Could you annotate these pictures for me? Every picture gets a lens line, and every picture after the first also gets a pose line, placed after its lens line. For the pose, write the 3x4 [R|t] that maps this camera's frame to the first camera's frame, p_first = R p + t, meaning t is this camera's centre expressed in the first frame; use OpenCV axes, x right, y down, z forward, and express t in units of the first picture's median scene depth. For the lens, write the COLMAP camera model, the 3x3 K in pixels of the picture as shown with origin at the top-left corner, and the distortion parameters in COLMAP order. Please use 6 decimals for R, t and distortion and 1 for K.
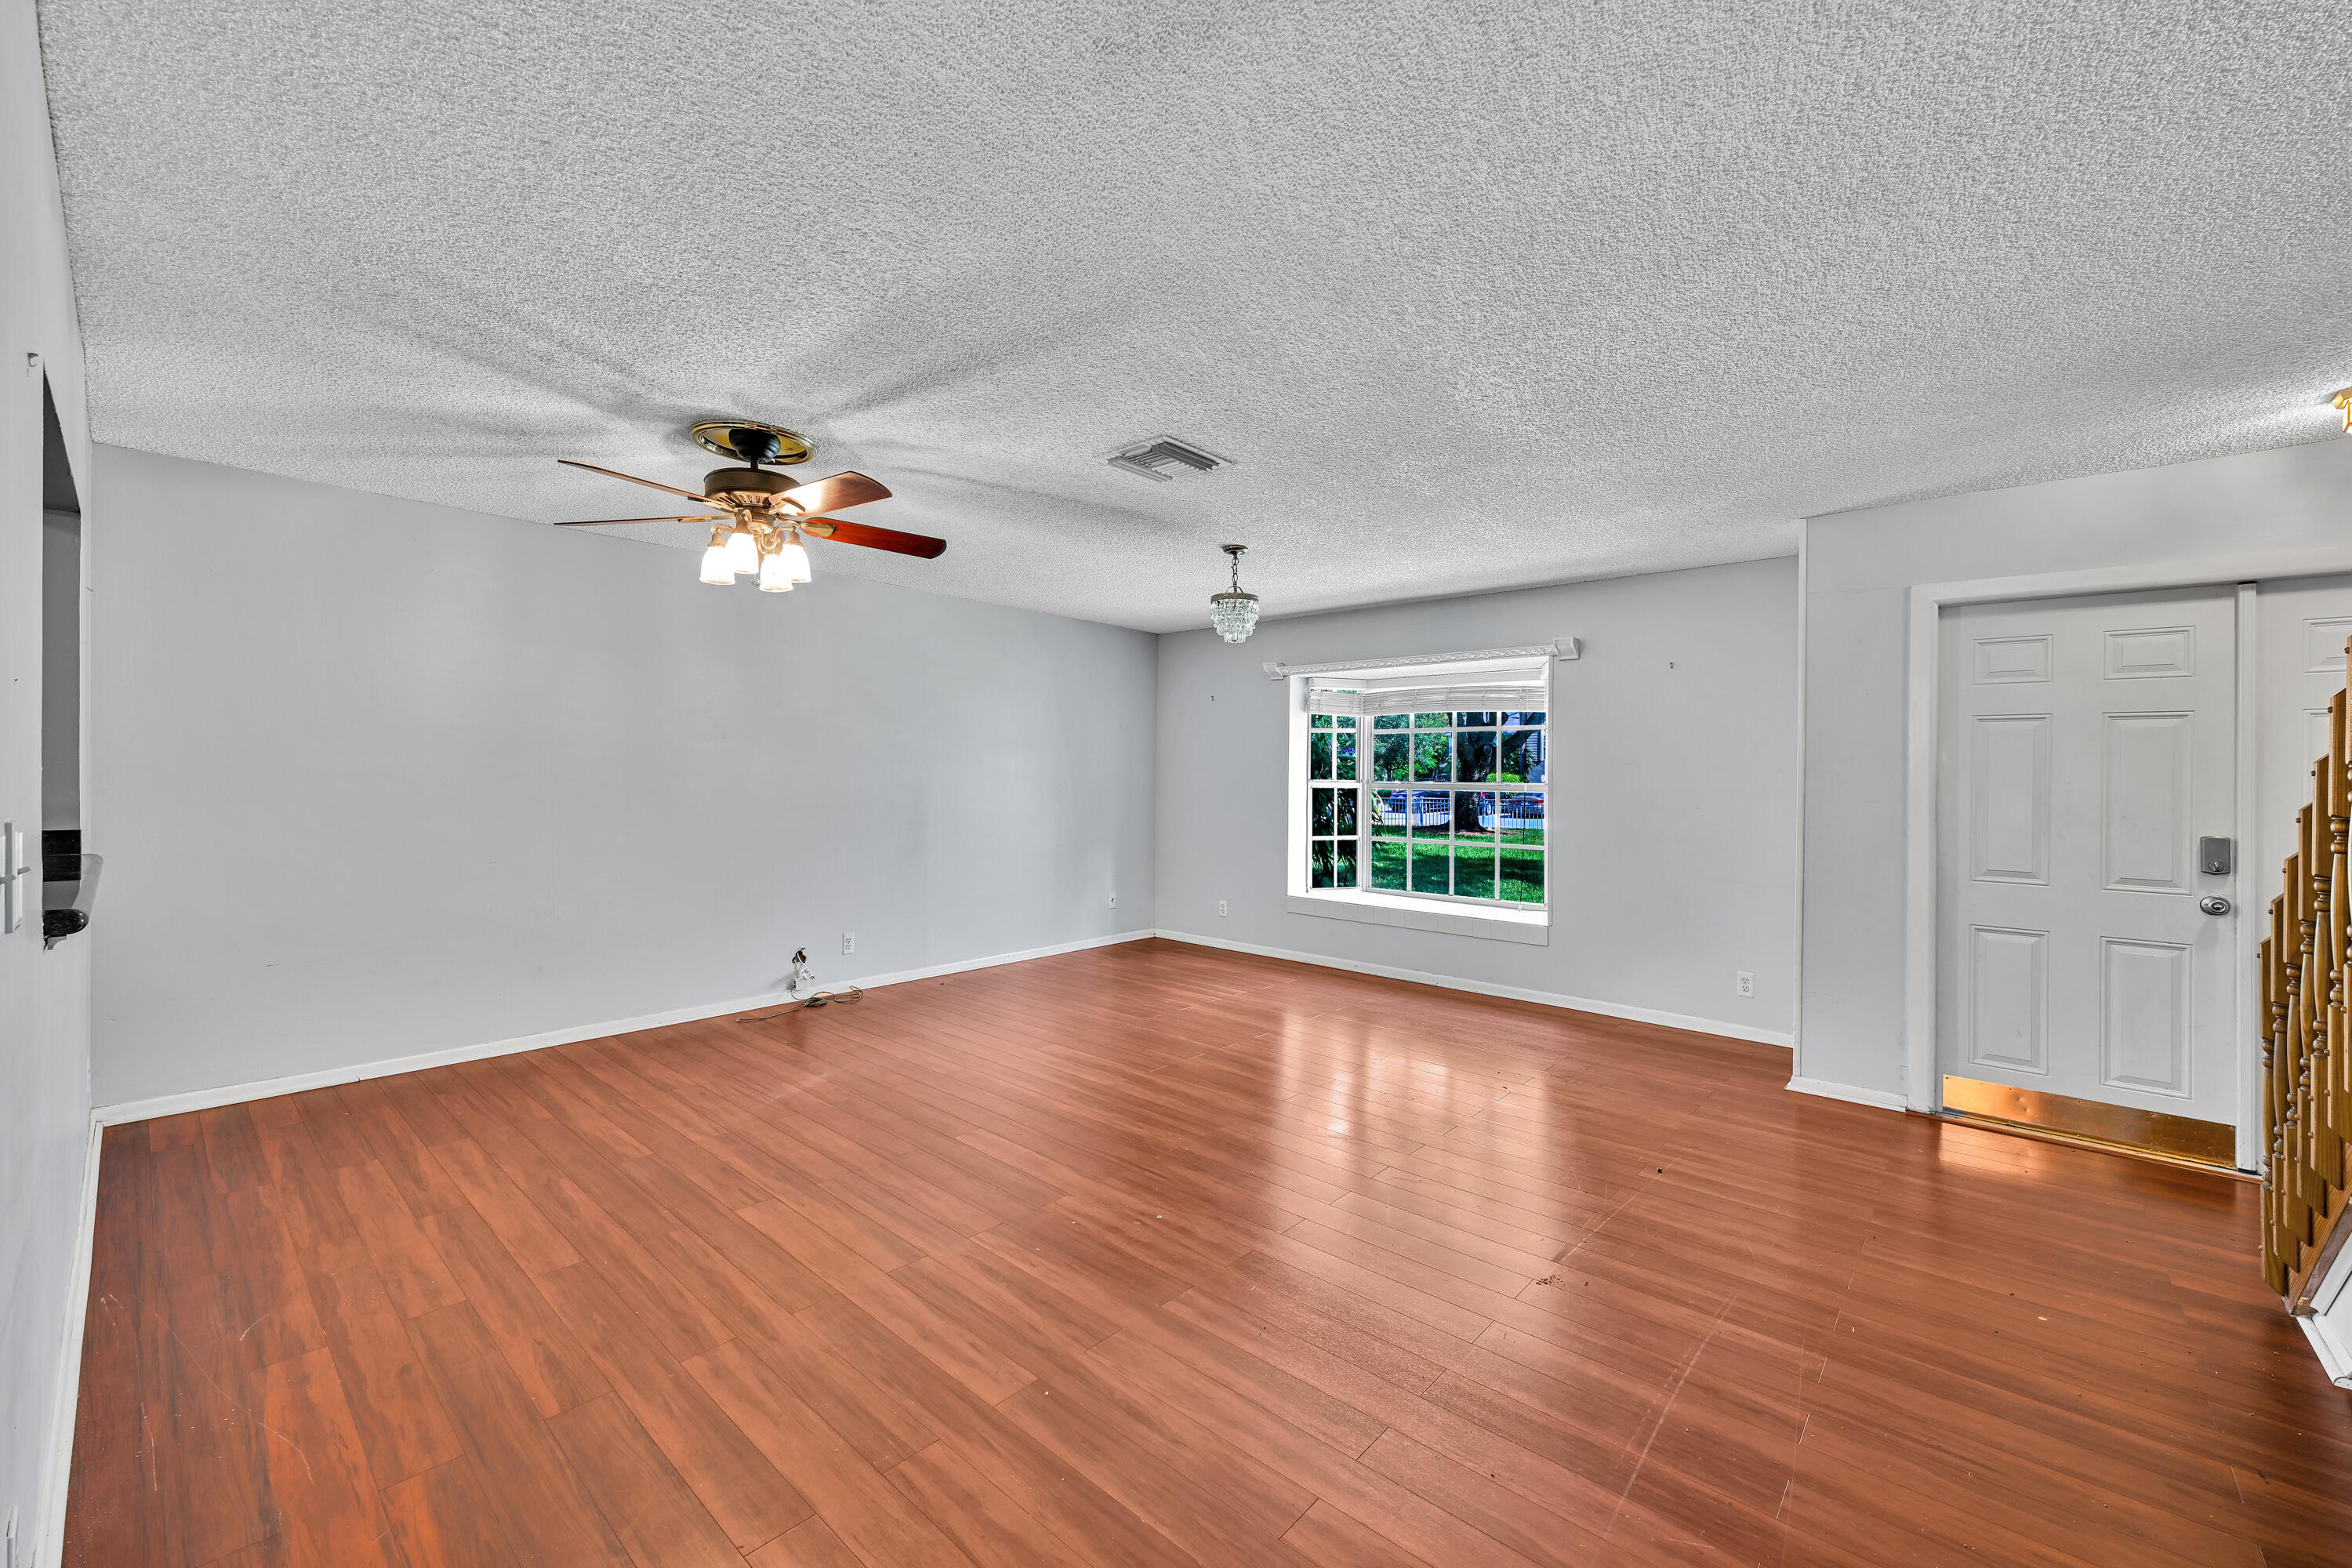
lens RADIAL K [[931.5, 0, 1169.2], [0, 931.5, 789.2], [0, 0, 1]] dist [-0.001060, -0.000522]
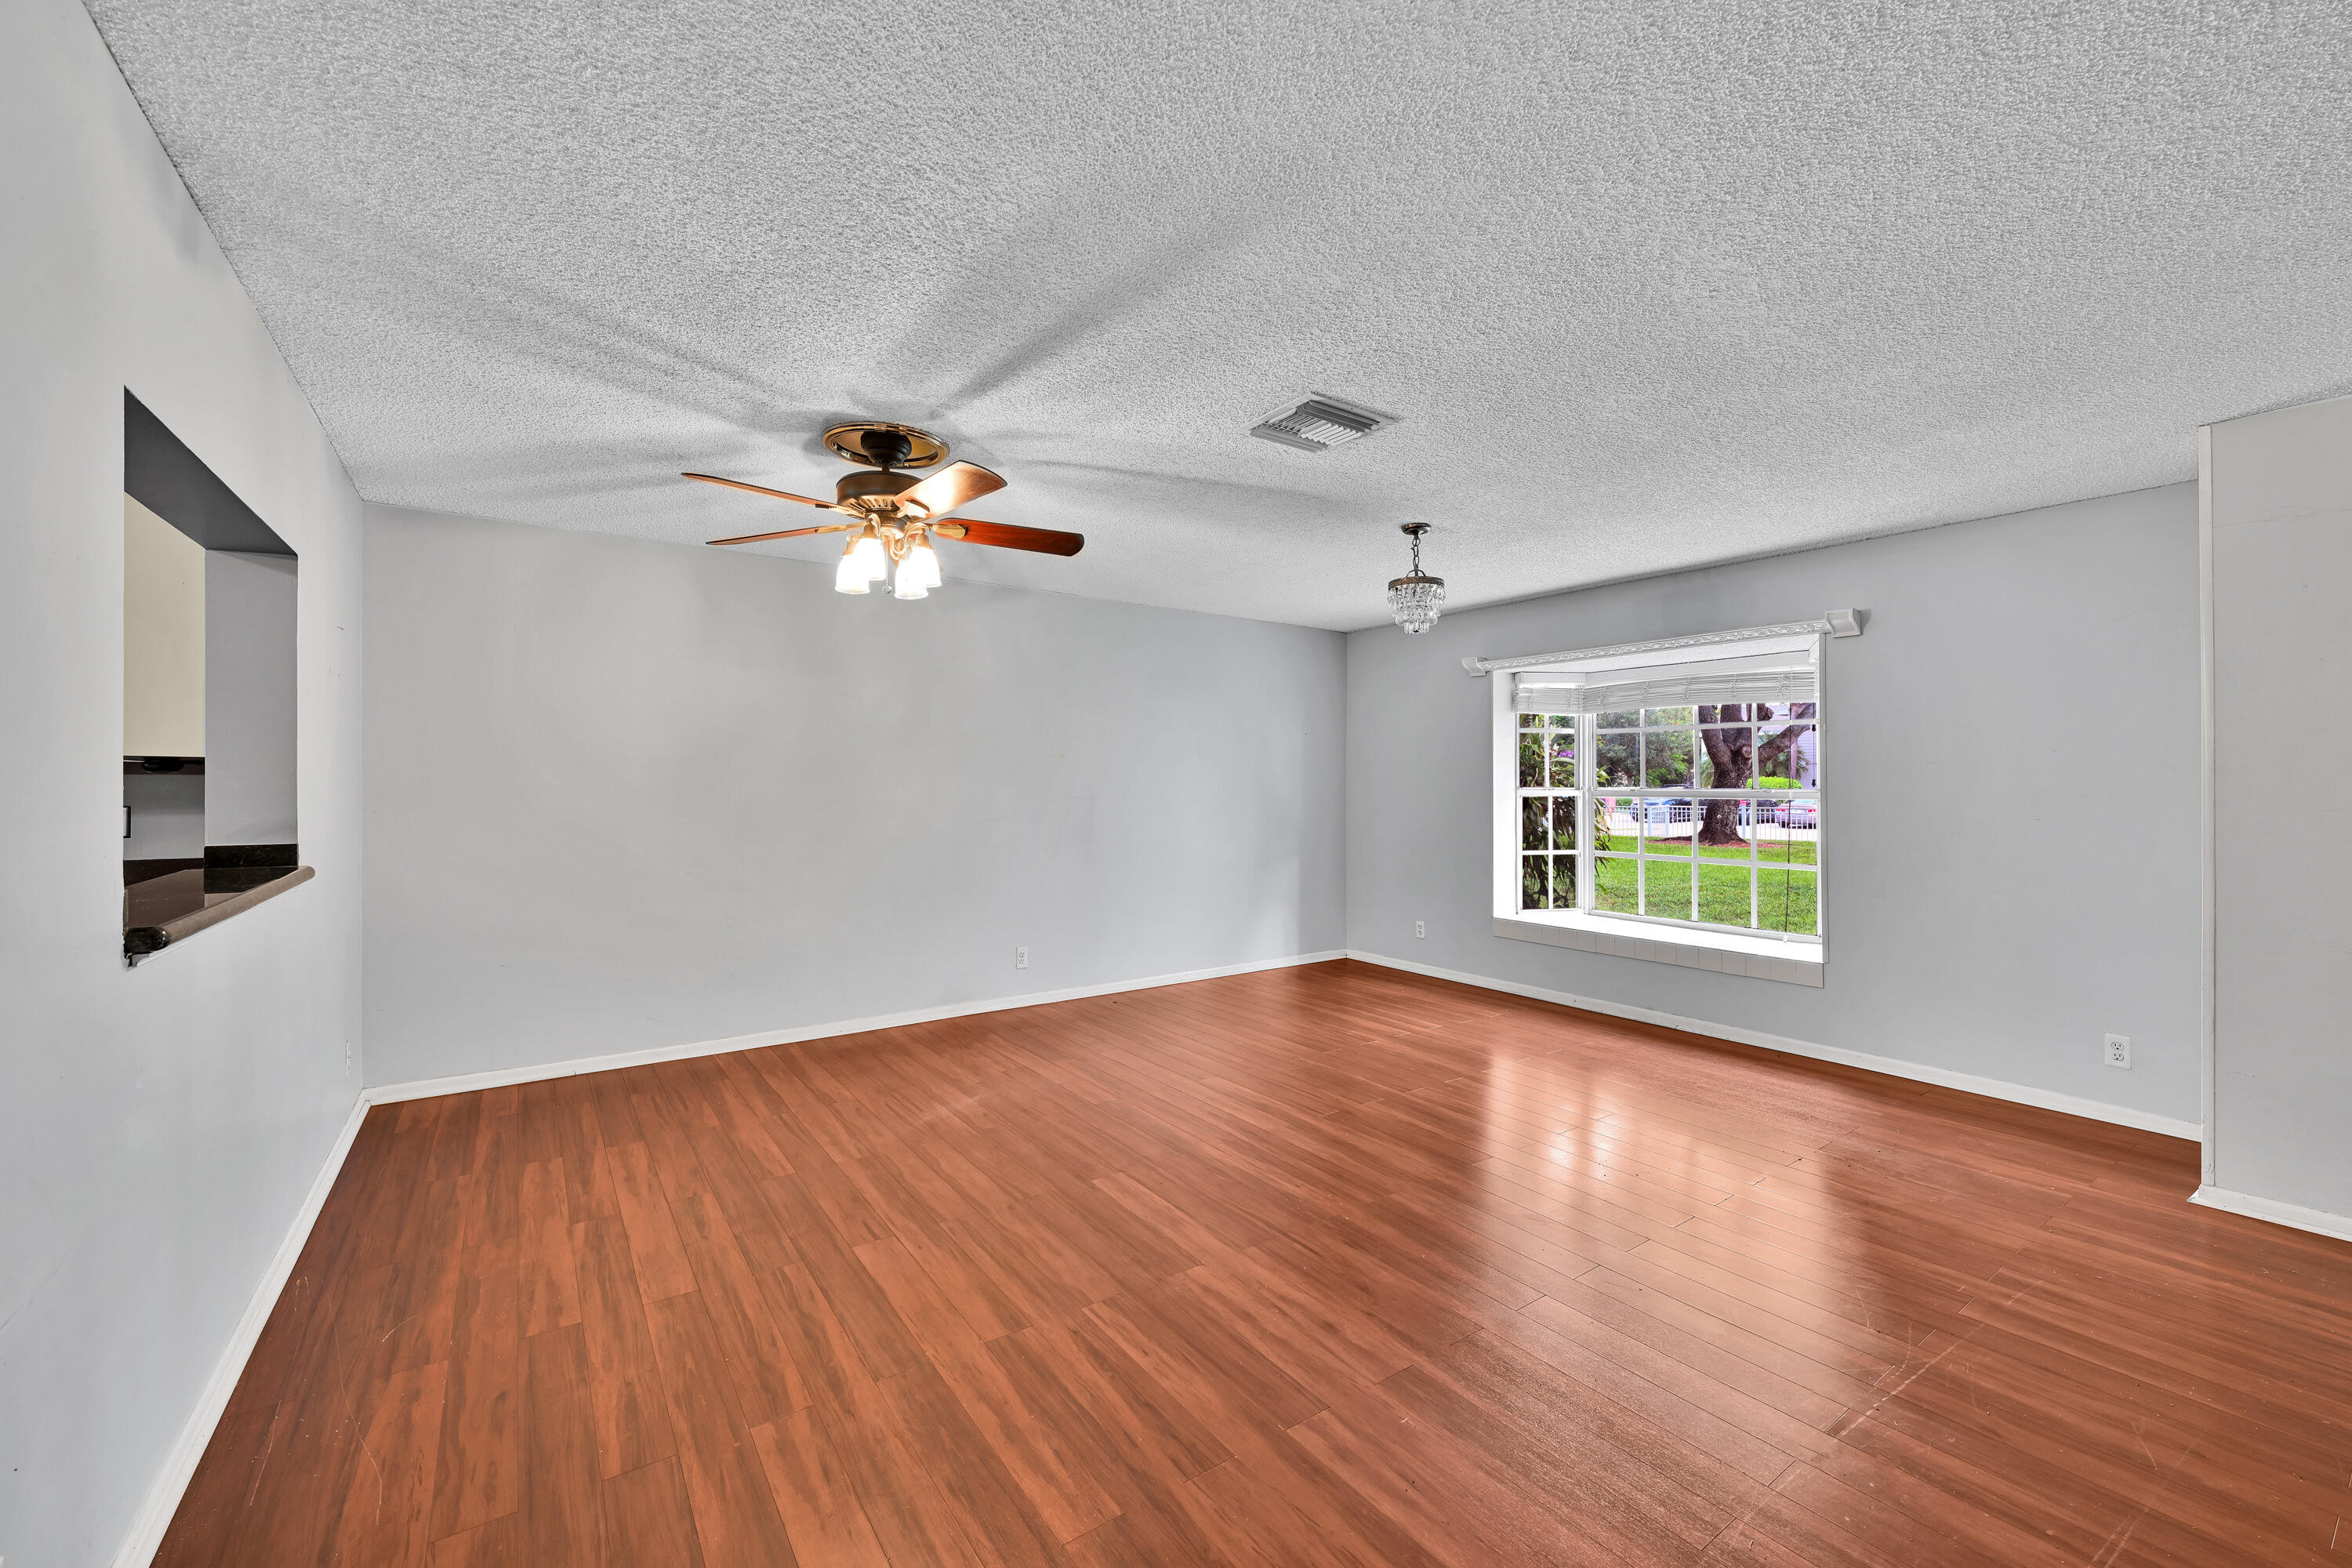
lens RADIAL K [[931.5, 0, 1169.2], [0, 931.5, 789.2], [0, 0, 1]] dist [-0.001060, -0.000522]
pose [[0.973867, -0.009123, -0.226934, 0.059101], [0.006773, 0.999915, -0.011133, -0.001405], [0.227017, 0.009305, 0.973846, 0.124585]]
